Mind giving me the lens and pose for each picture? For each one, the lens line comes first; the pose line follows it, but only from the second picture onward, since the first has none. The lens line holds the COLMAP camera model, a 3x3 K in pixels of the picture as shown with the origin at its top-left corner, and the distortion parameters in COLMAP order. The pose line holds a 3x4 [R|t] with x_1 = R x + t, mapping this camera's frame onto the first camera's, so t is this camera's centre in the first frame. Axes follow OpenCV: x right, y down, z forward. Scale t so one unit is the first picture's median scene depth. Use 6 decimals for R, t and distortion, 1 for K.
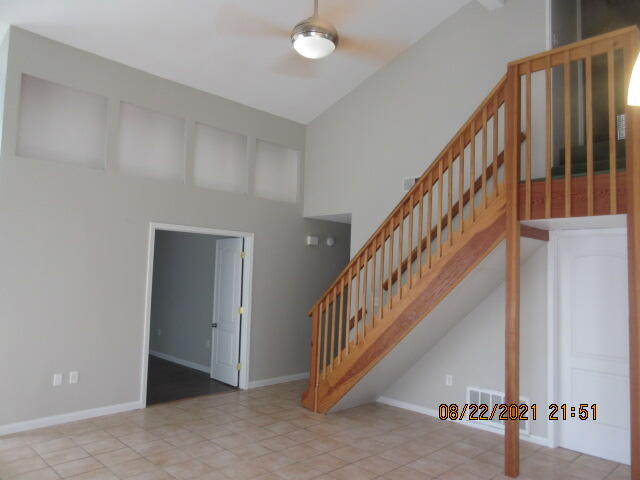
lens RADIAL K [[467.5, 0, 323.4], [0, 467.5, 242.1], [0, 0, 1]] dist [-0.005968, 0.015580]
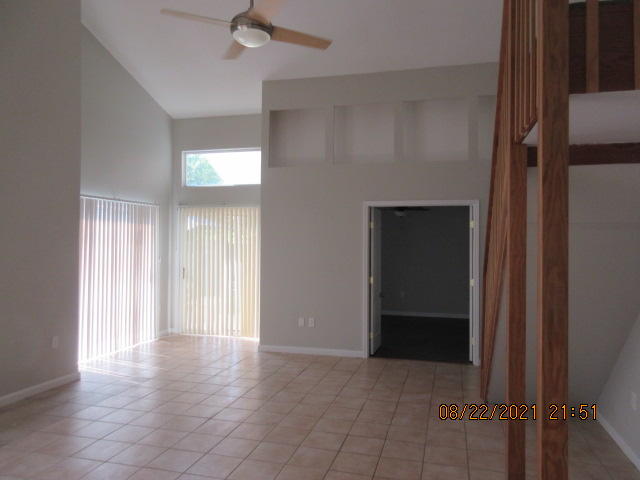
lens RADIAL K [[467.5, 0, 324.9], [0, 467.5, 239.8], [0, 0, 1]] dist [-0.005968, 0.015580]
pose [[0.509106, -0.035602, -0.859967, 0.680858], [0.064702, 0.997900, -0.003008, 0.058920], [0.858269, -0.054111, 0.510340, 0.367024]]
